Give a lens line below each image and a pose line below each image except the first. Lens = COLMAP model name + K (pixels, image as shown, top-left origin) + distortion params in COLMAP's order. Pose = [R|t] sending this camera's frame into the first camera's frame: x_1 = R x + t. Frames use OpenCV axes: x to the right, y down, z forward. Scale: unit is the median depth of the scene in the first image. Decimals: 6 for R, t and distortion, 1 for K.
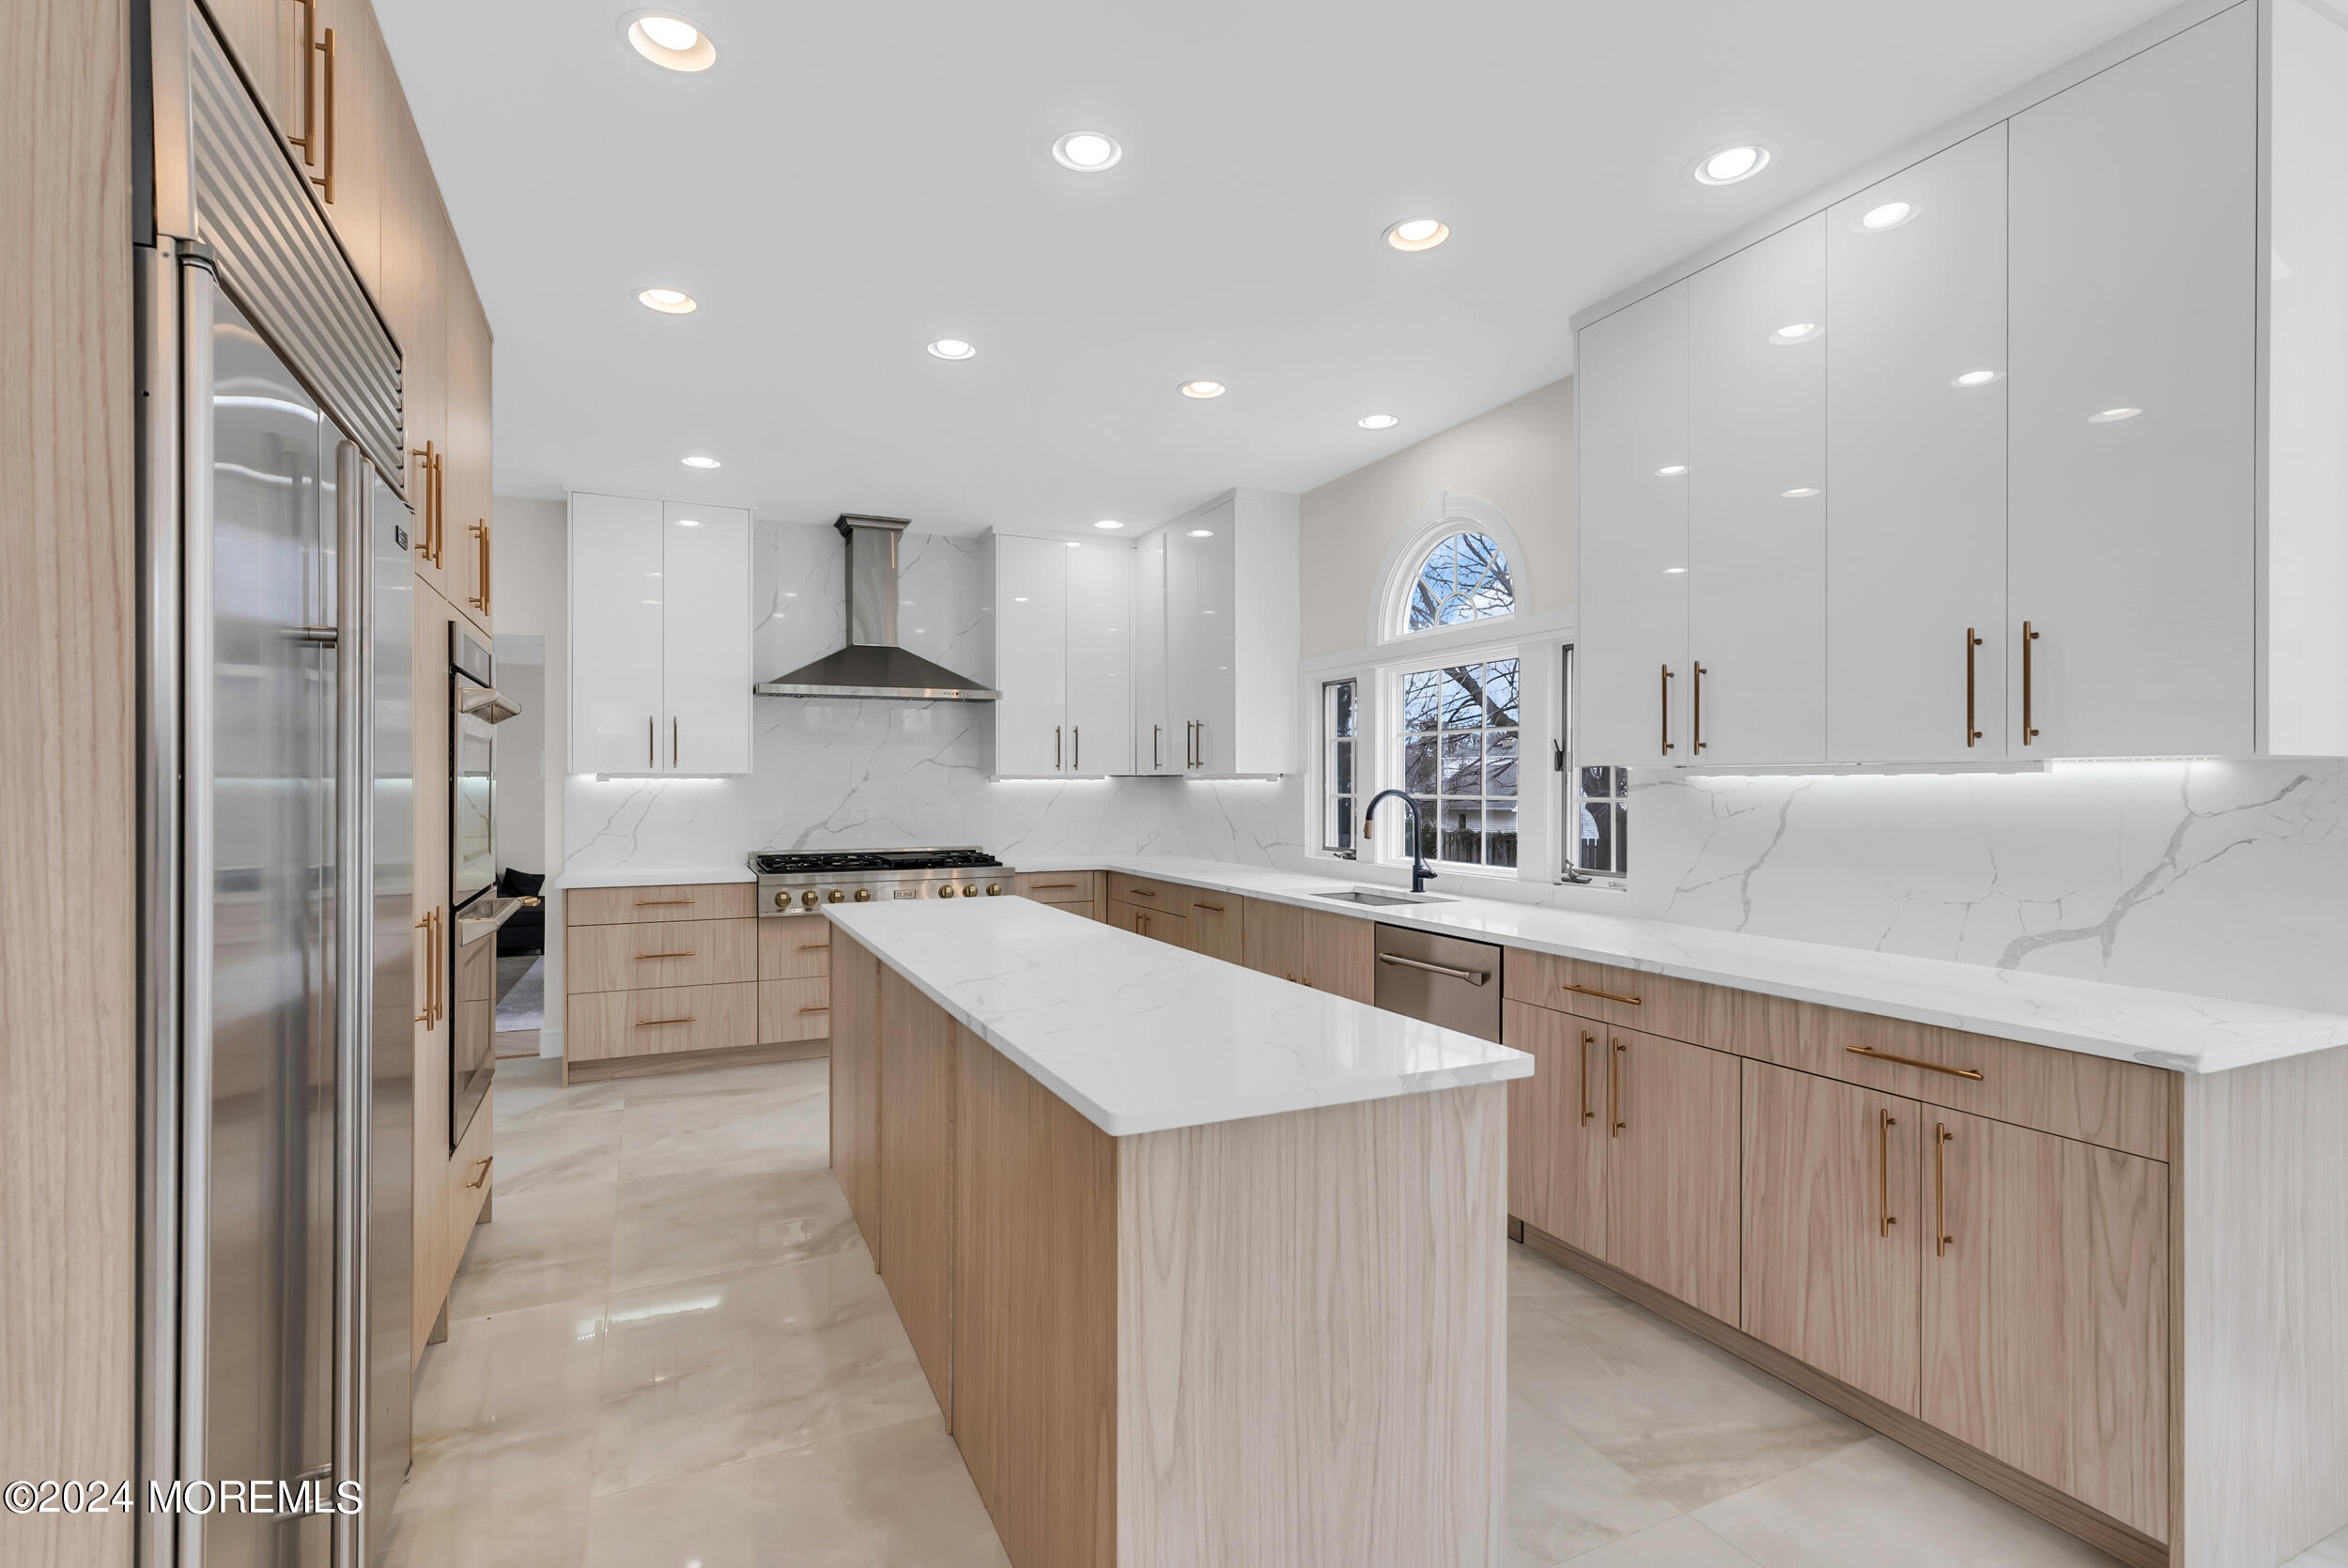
lens RADIAL K [[1056.1, 0, 1132.3], [0, 1056.1, 787.8], [0, 0, 1]] dist [-0.004324, -0.000876]
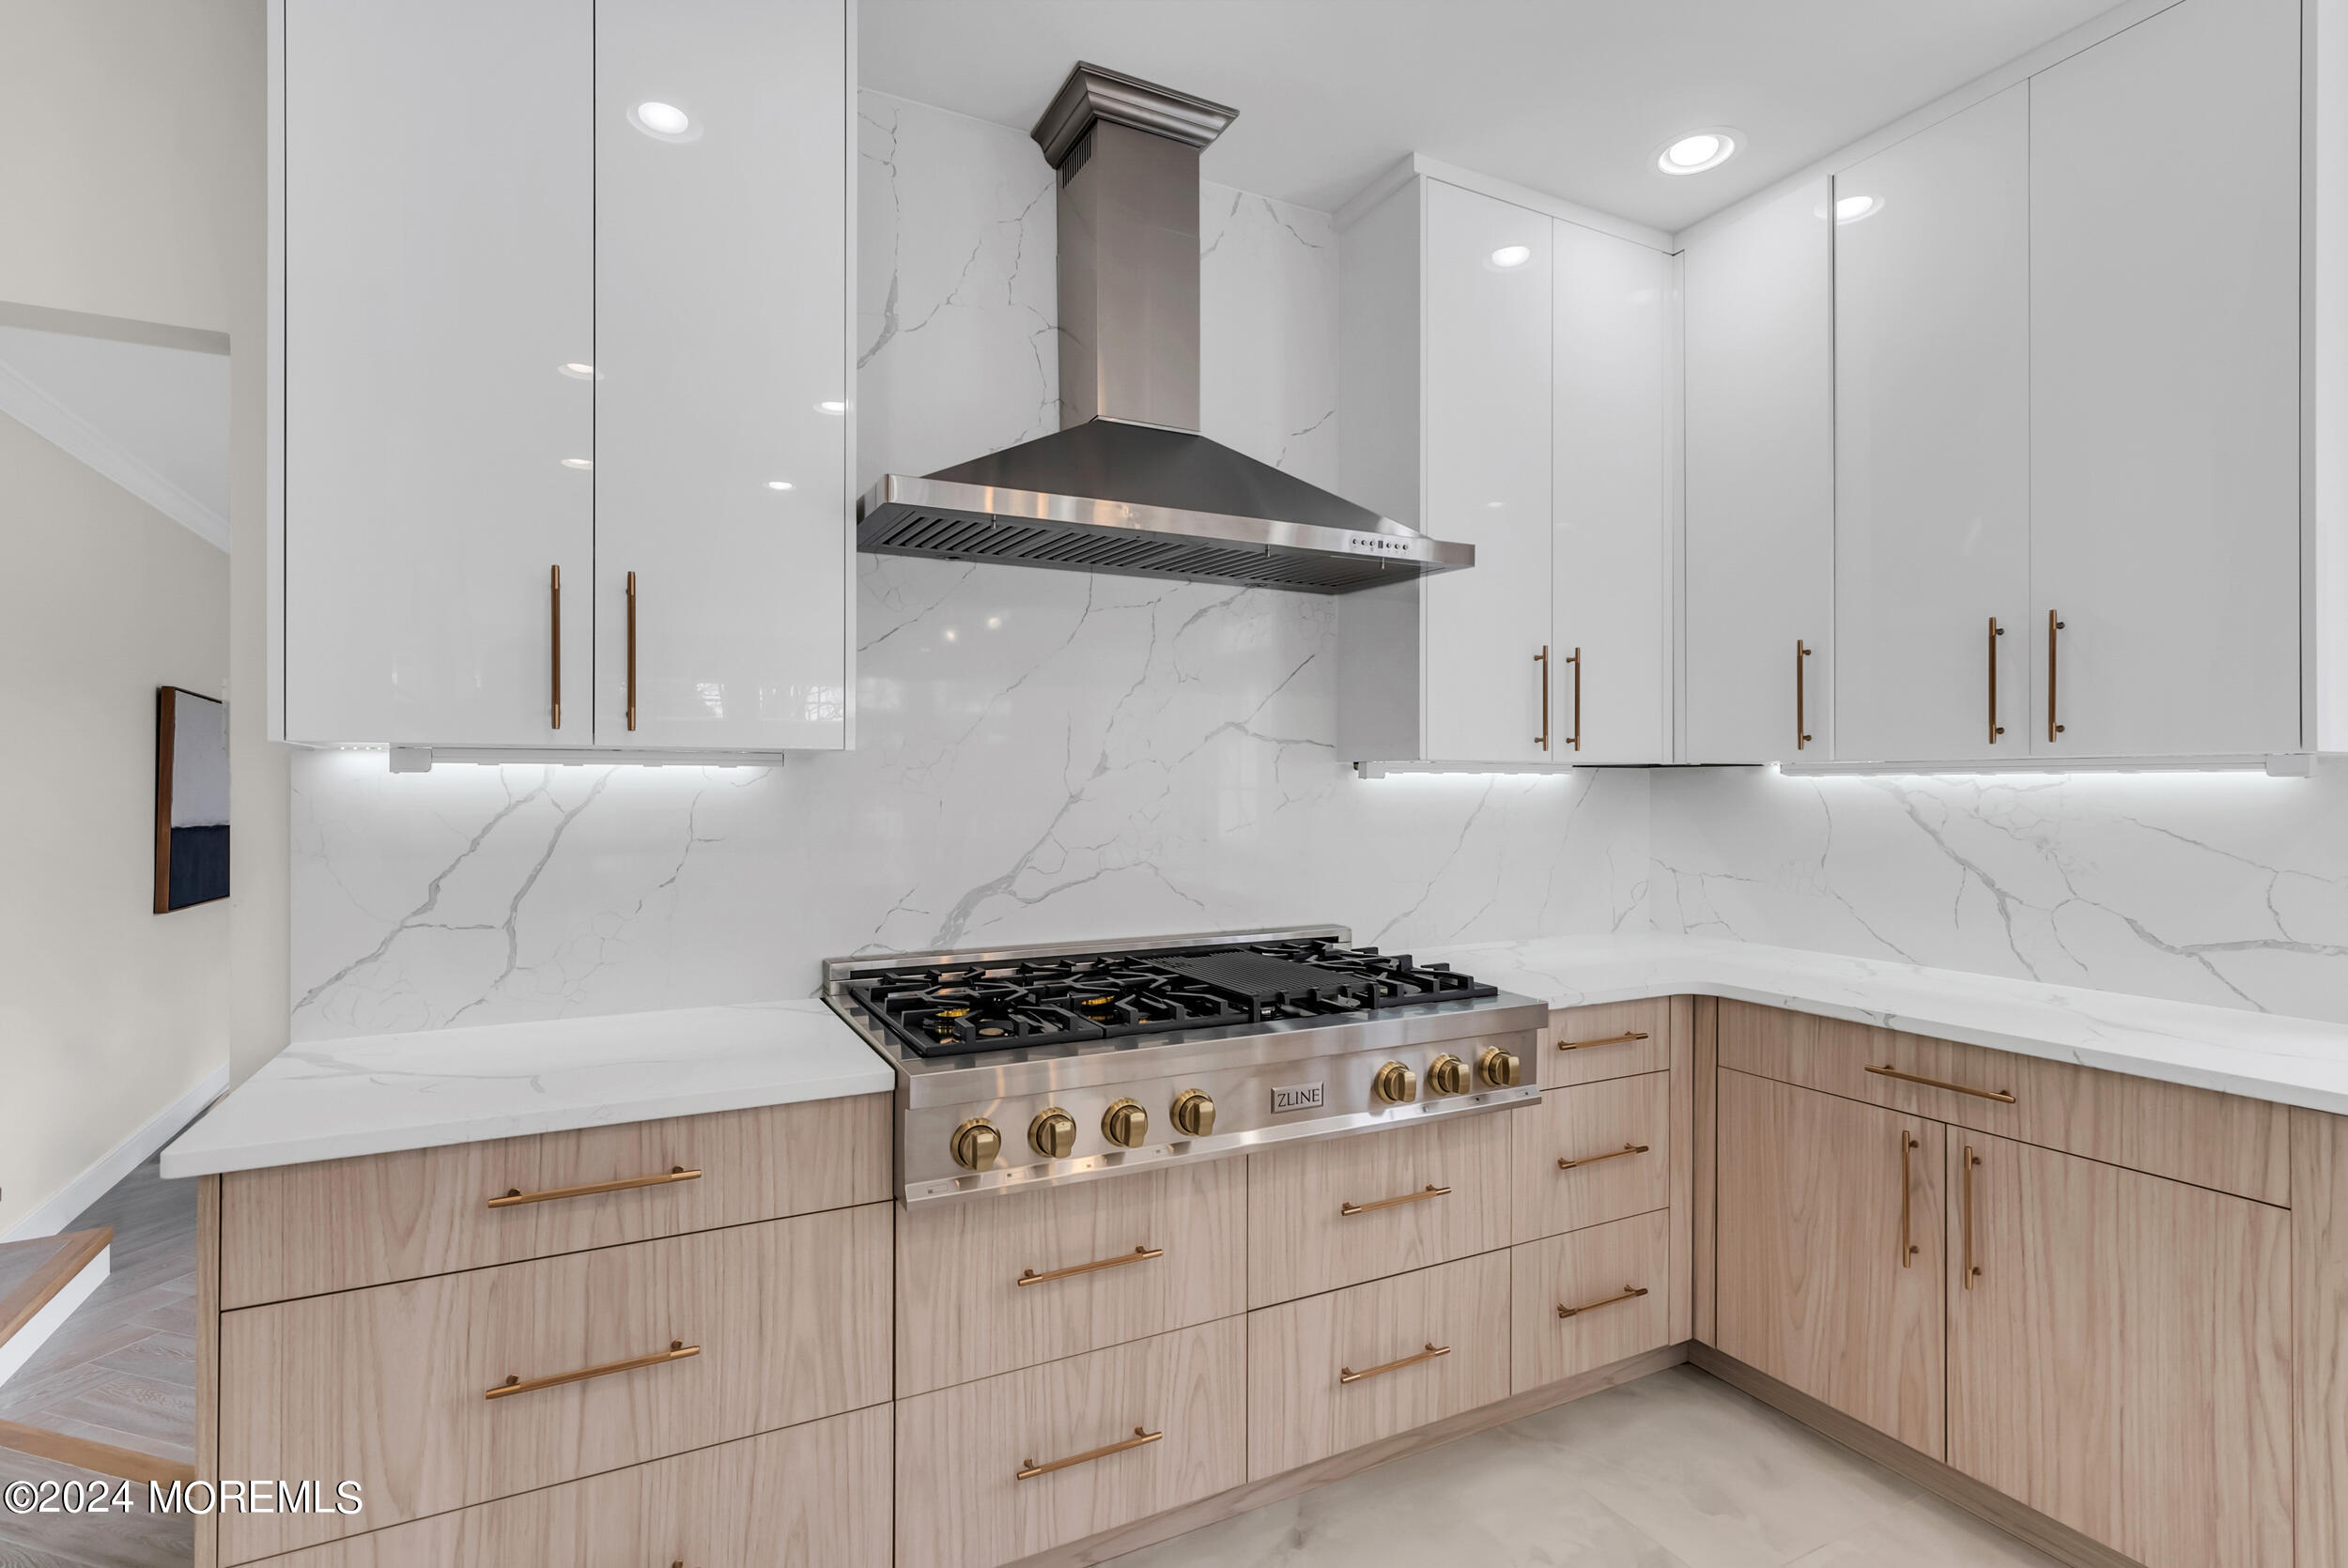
lens RADIAL K [[1063.1, 0, 1094.4], [0, 1063.1, 765.4], [0, 0, 1]] dist [-0.000576, -0.000198]
pose [[0.999714, 0.000317, 0.023927, -0.254480], [0.000166, 0.999796, -0.020180, -0.001133], [-0.023928, 0.020178, 0.999510, 0.571113]]
